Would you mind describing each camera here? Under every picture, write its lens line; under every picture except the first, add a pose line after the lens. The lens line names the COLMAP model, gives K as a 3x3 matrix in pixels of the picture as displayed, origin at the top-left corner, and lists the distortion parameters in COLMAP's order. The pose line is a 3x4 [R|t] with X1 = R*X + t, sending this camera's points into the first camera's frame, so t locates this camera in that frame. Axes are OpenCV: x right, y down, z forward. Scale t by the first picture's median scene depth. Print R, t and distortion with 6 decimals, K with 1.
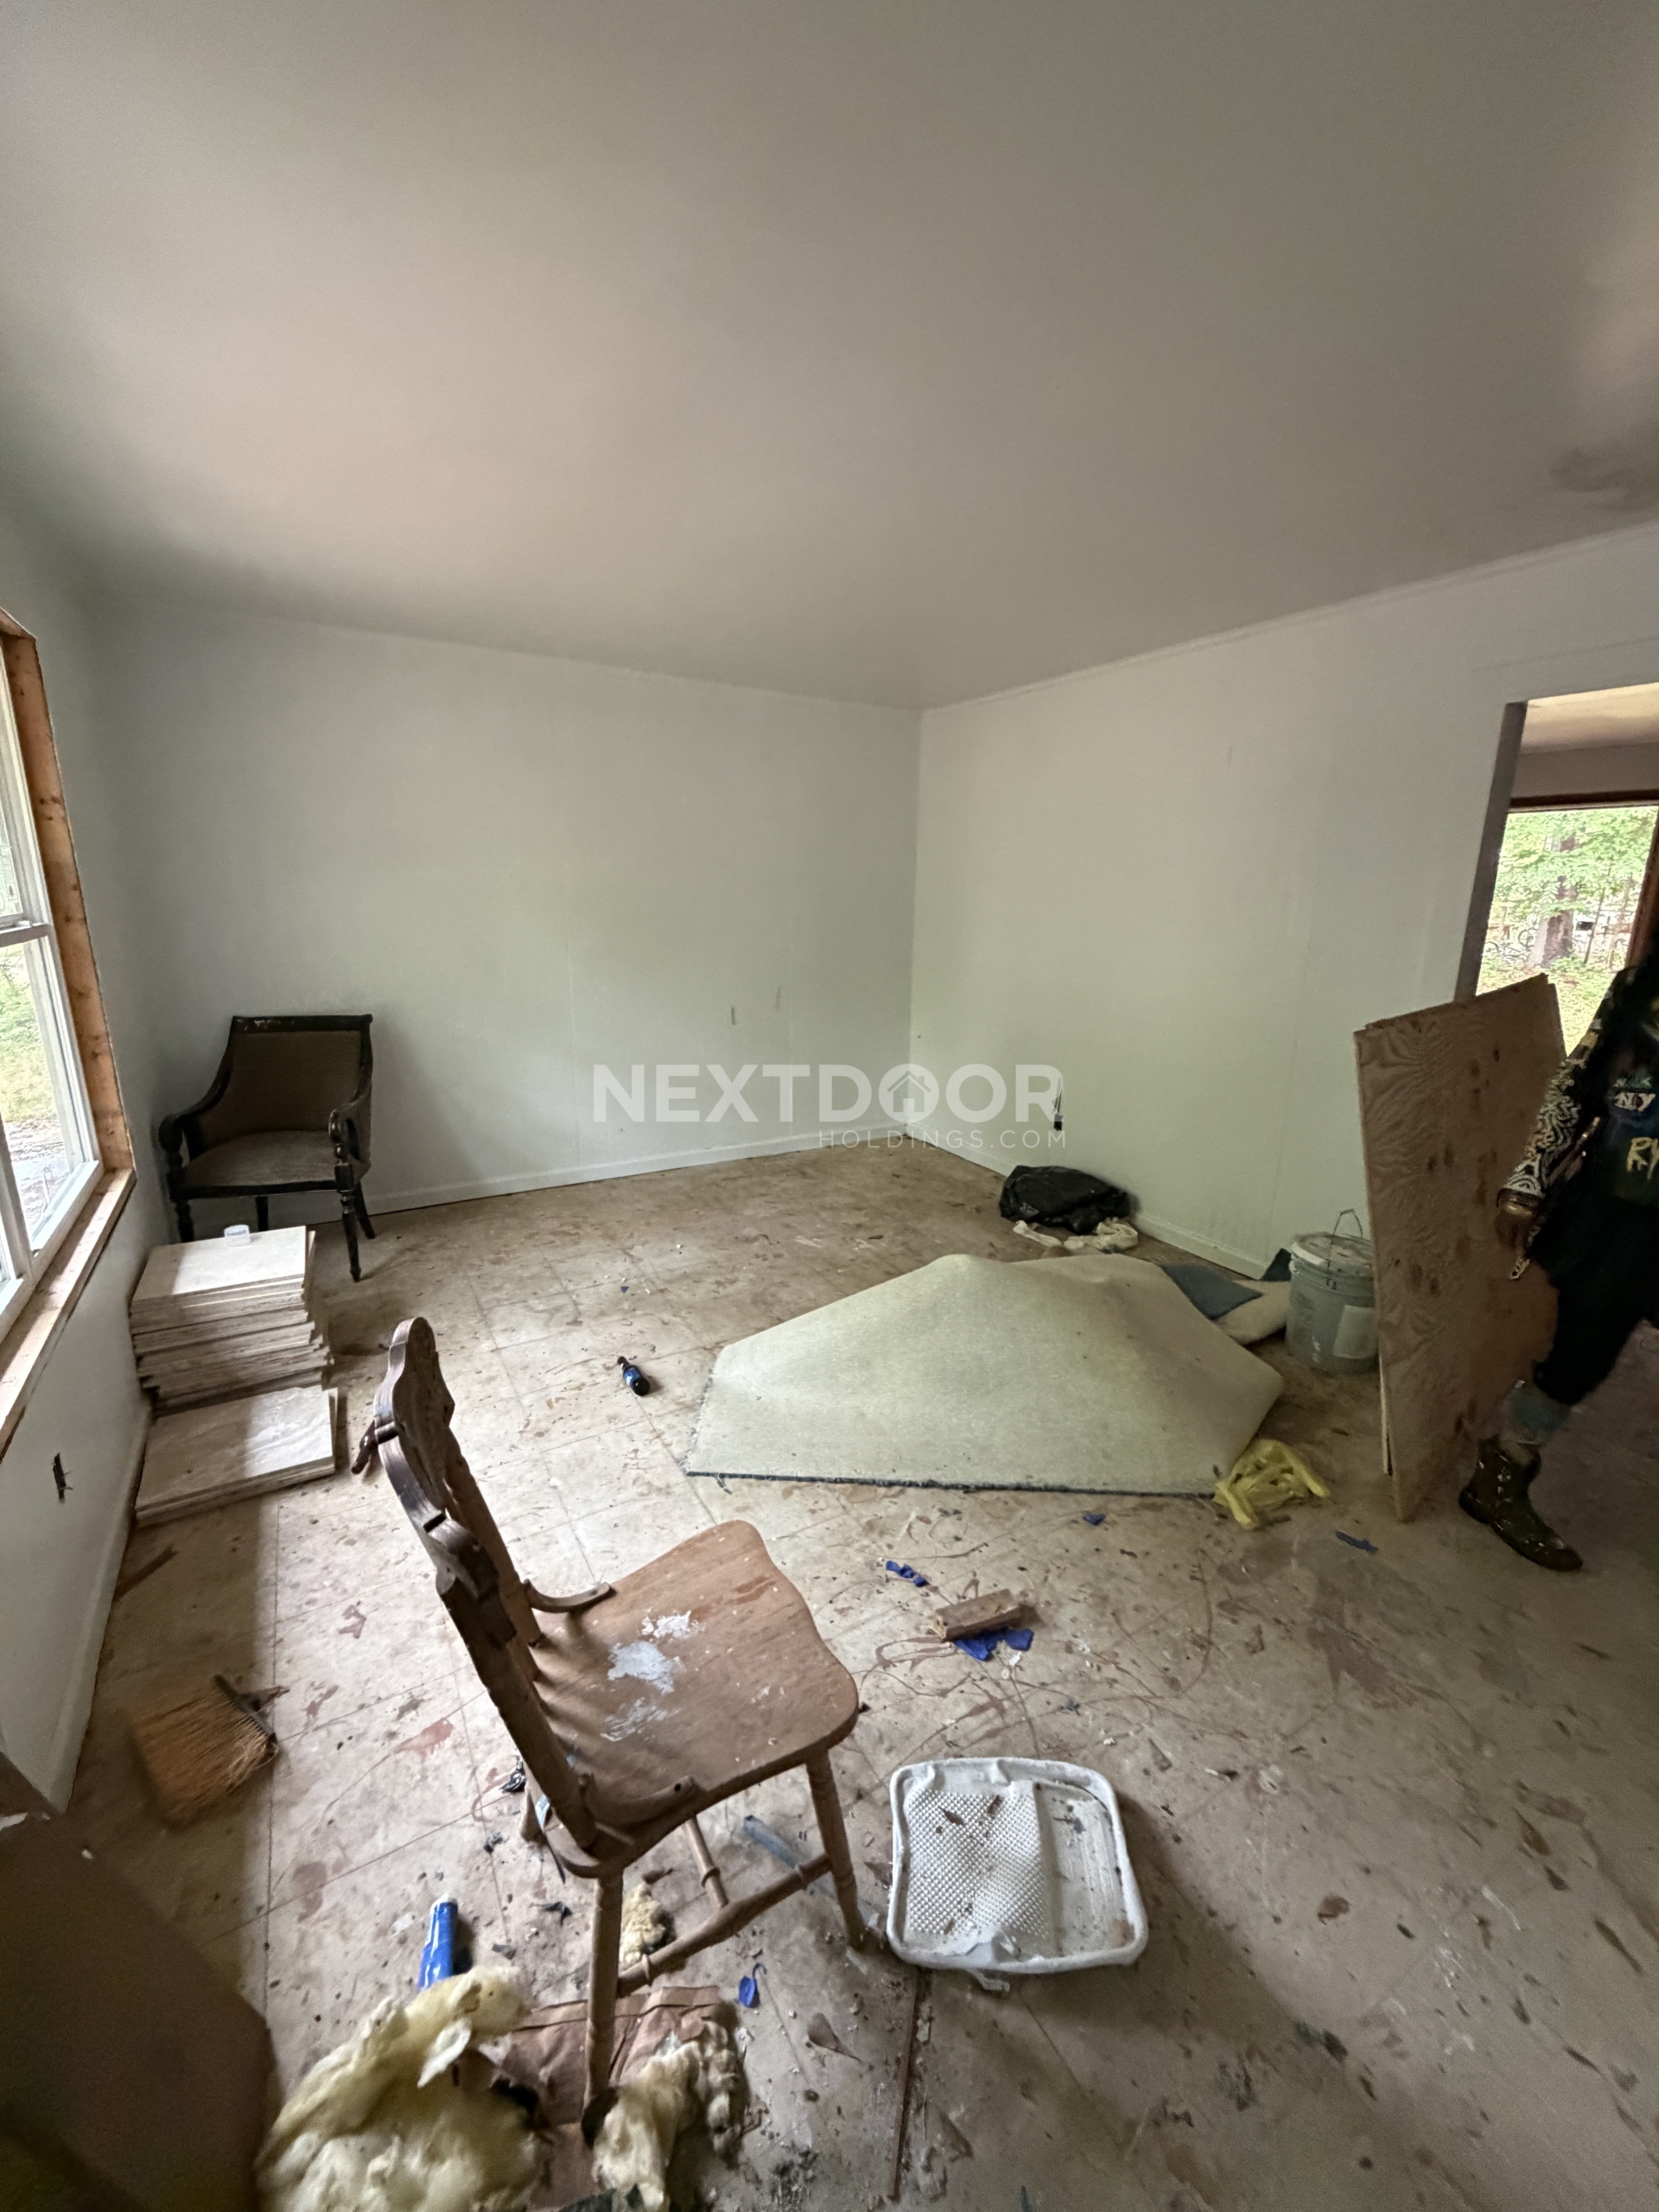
lens RADIAL K [[877.5, 0, 829.4], [0, 877.5, 1102.8], [0, 0, 1]] dist [-0.003294, 0.000709]
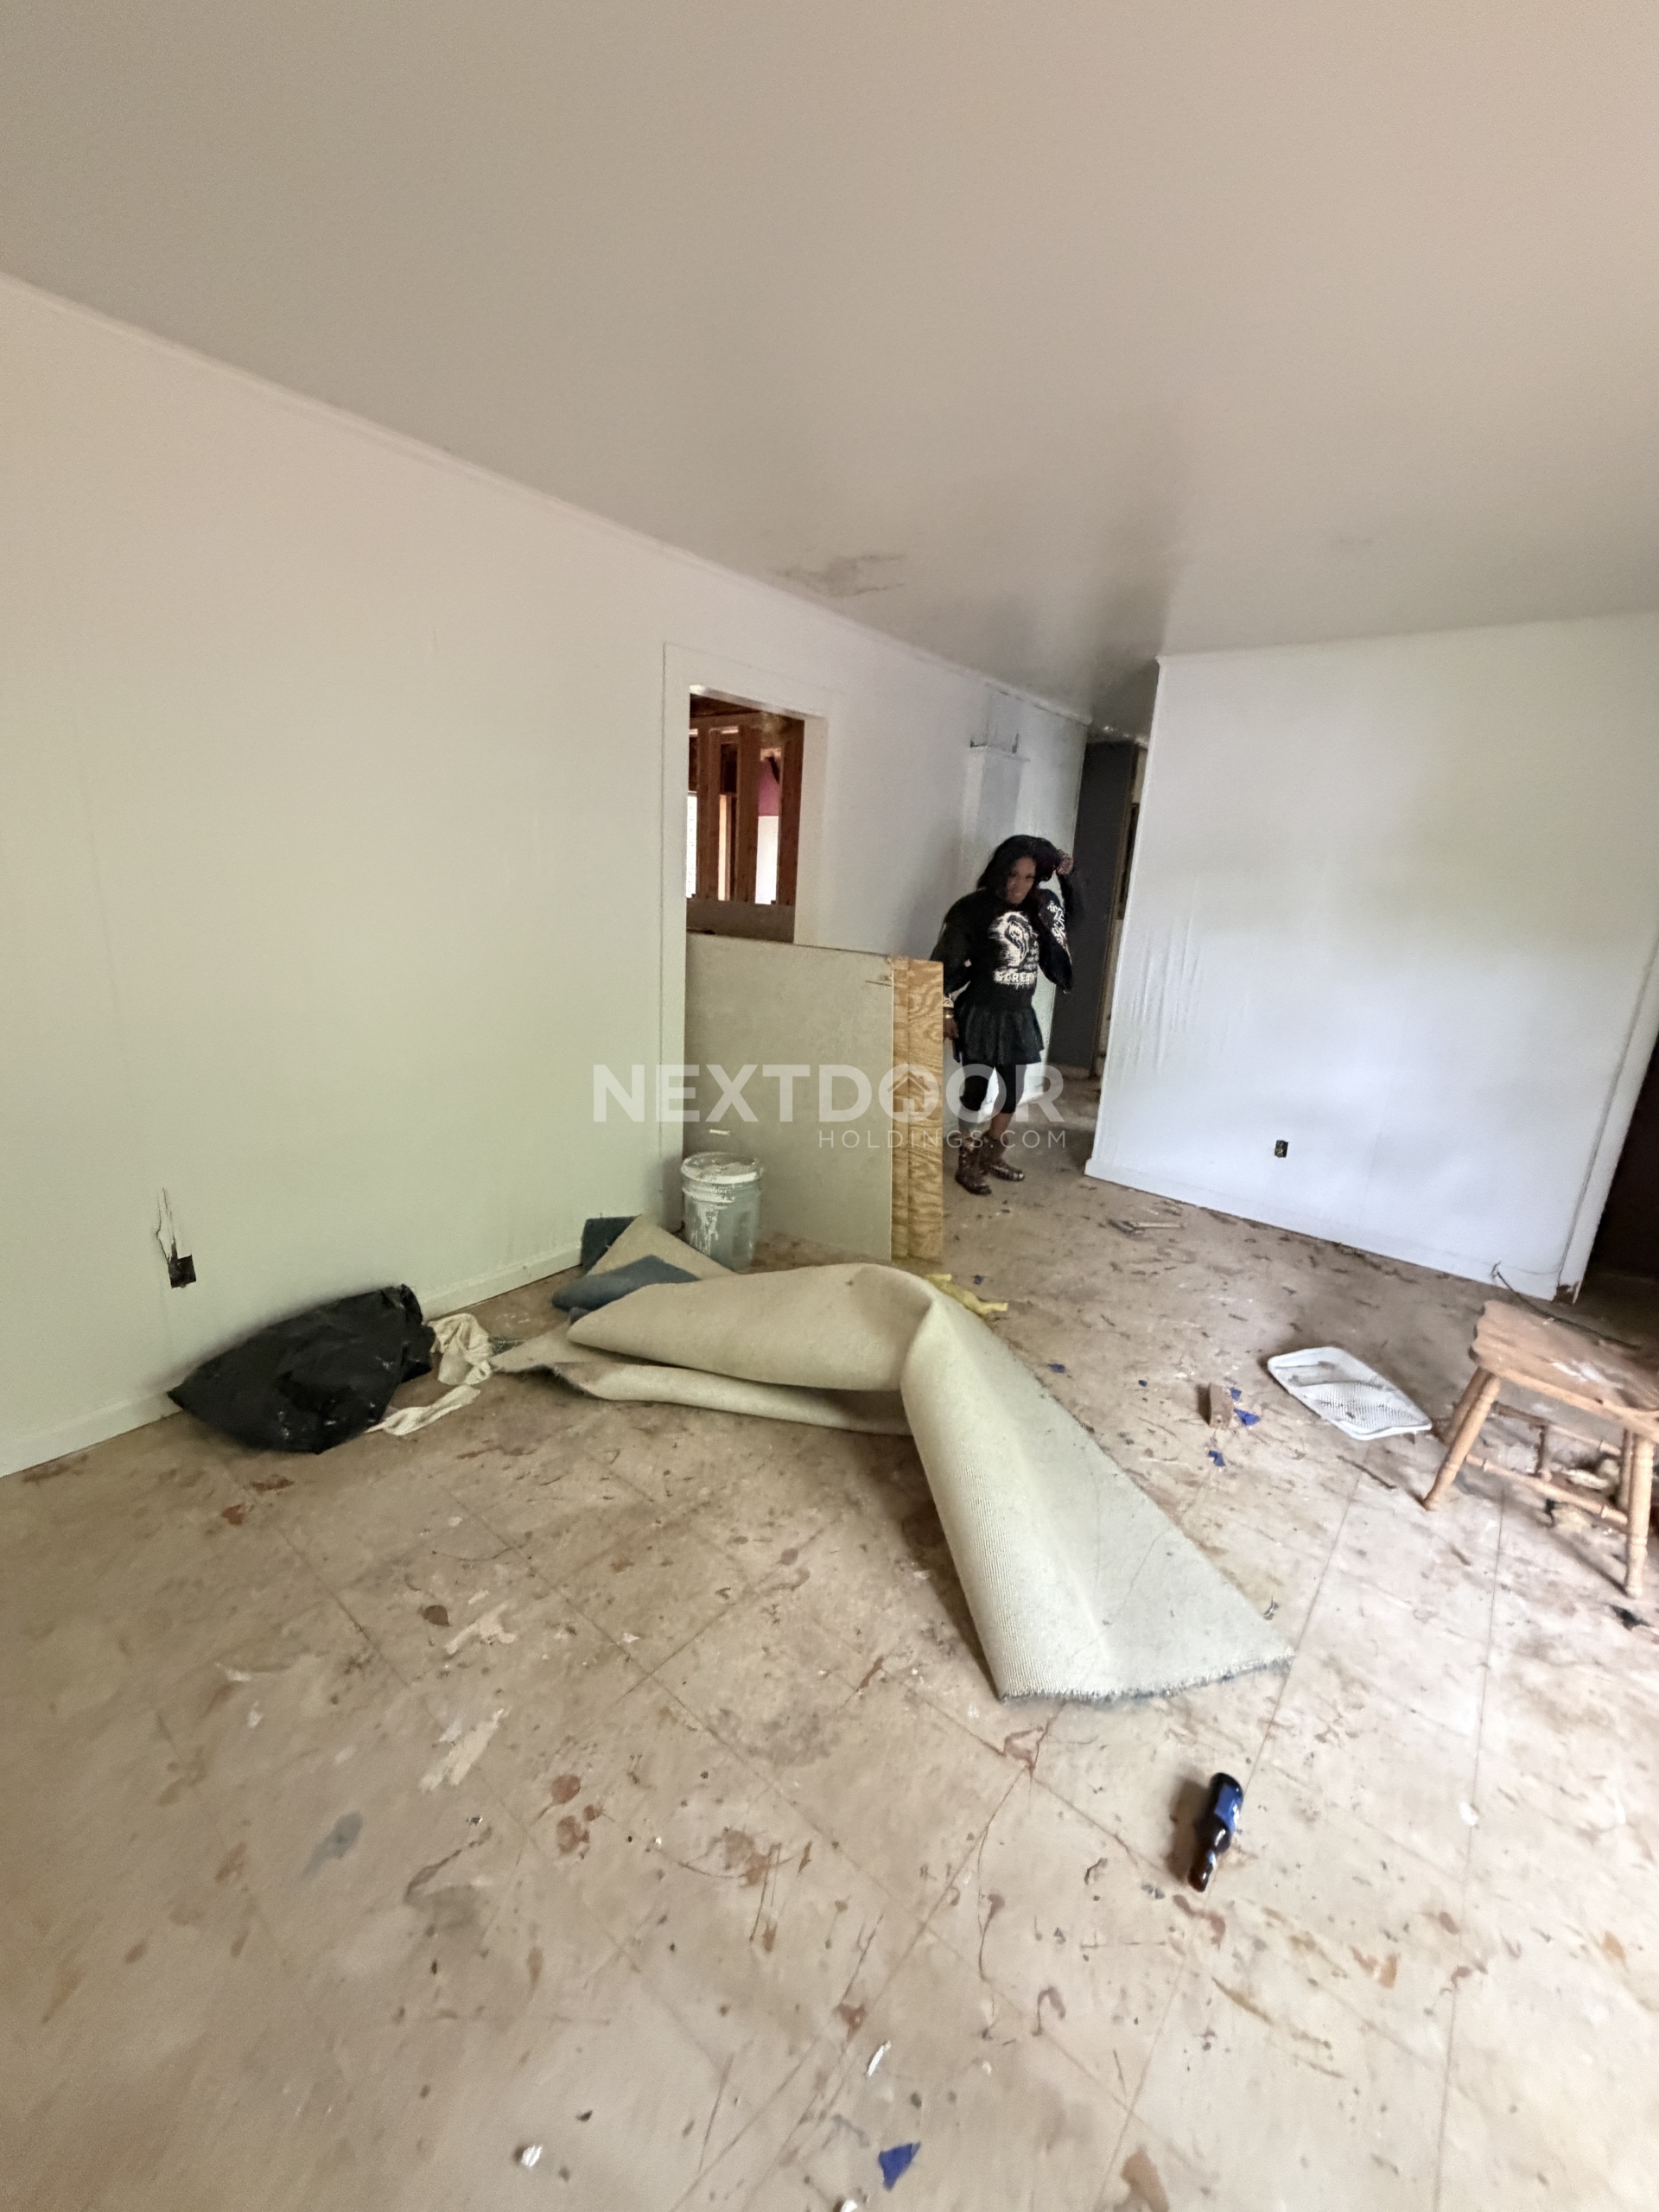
lens RADIAL K [[877.5, 0, 829.4], [0, 877.5, 1102.8], [0, 0, 1]] dist [-0.003294, 0.000709]
pose [[-0.346414, -0.278179, 0.895887, -0.369909], [0.161690, 0.923021, 0.349125, -0.227183], [-0.924042, 0.265798, -0.274769, 0.936045]]
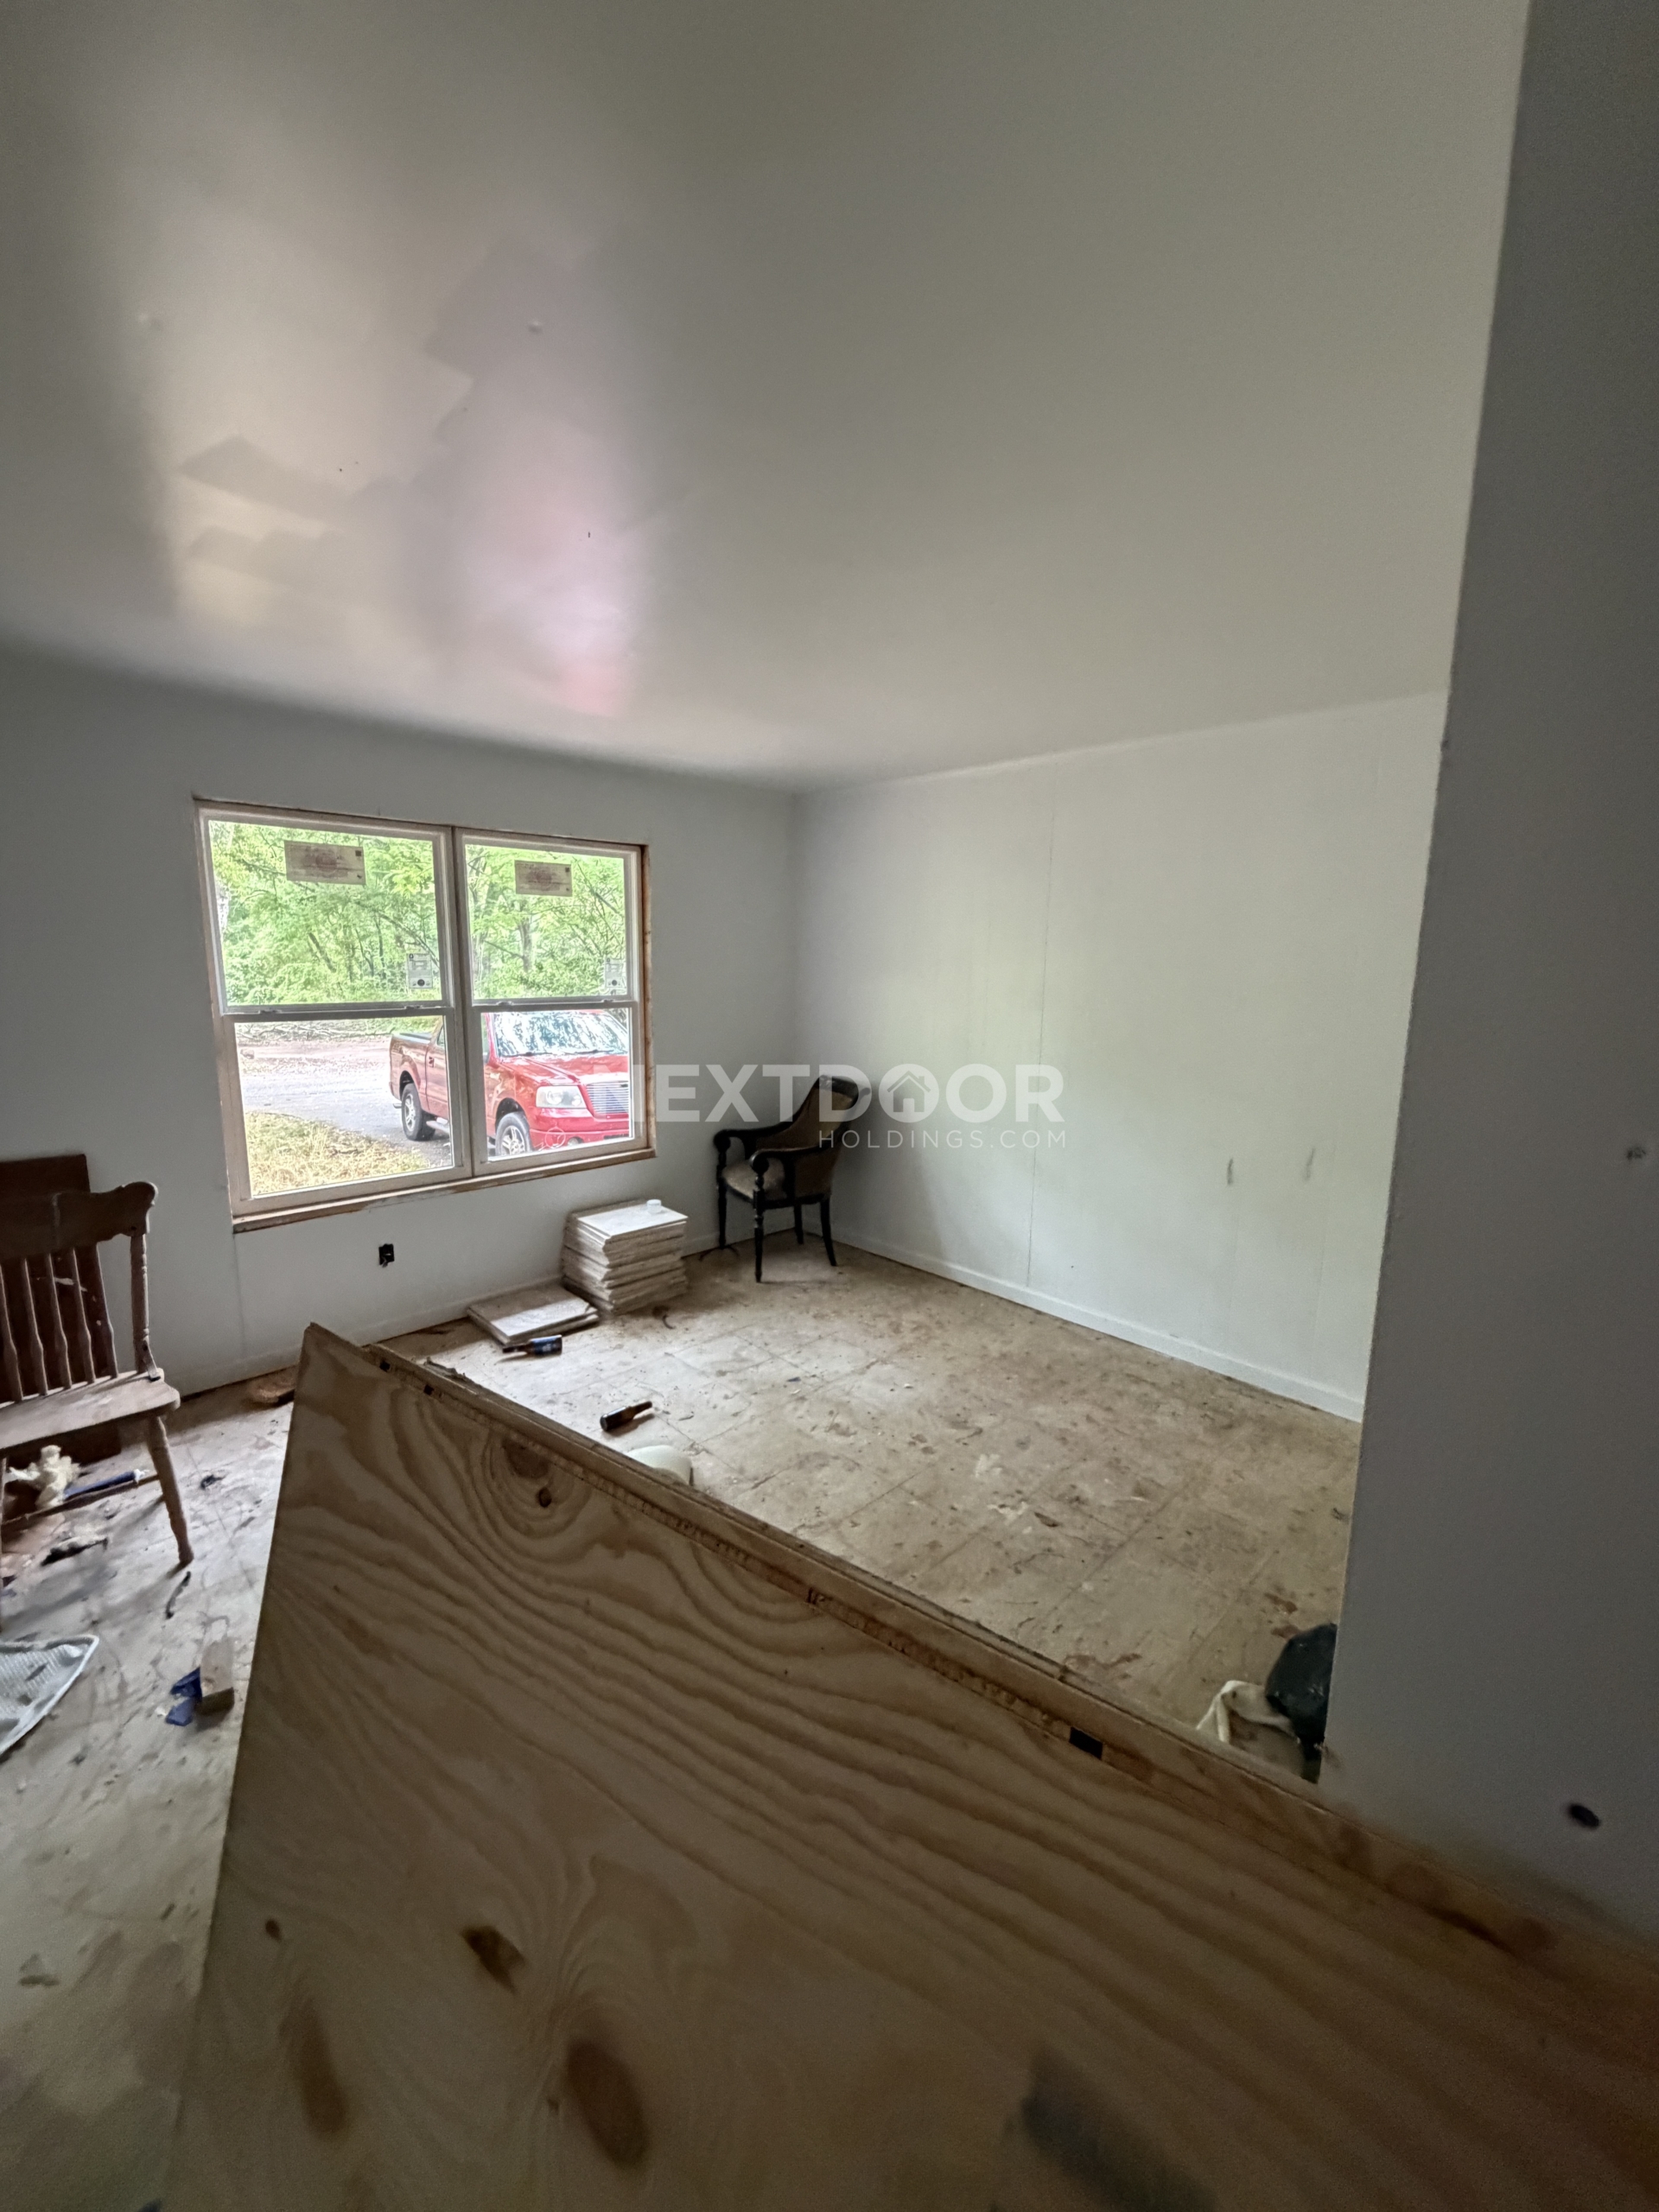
lens RADIAL K [[877.5, 0, 829.4], [0, 877.5, 1102.8], [0, 0, 1]] dist [-0.003294, 0.000709]
pose [[0.238673, 0.148258, -0.959716, 0.644389], [-0.247707, 0.964880, 0.087453, -0.178405], [0.938976, 0.216856, 0.267015, 0.650414]]
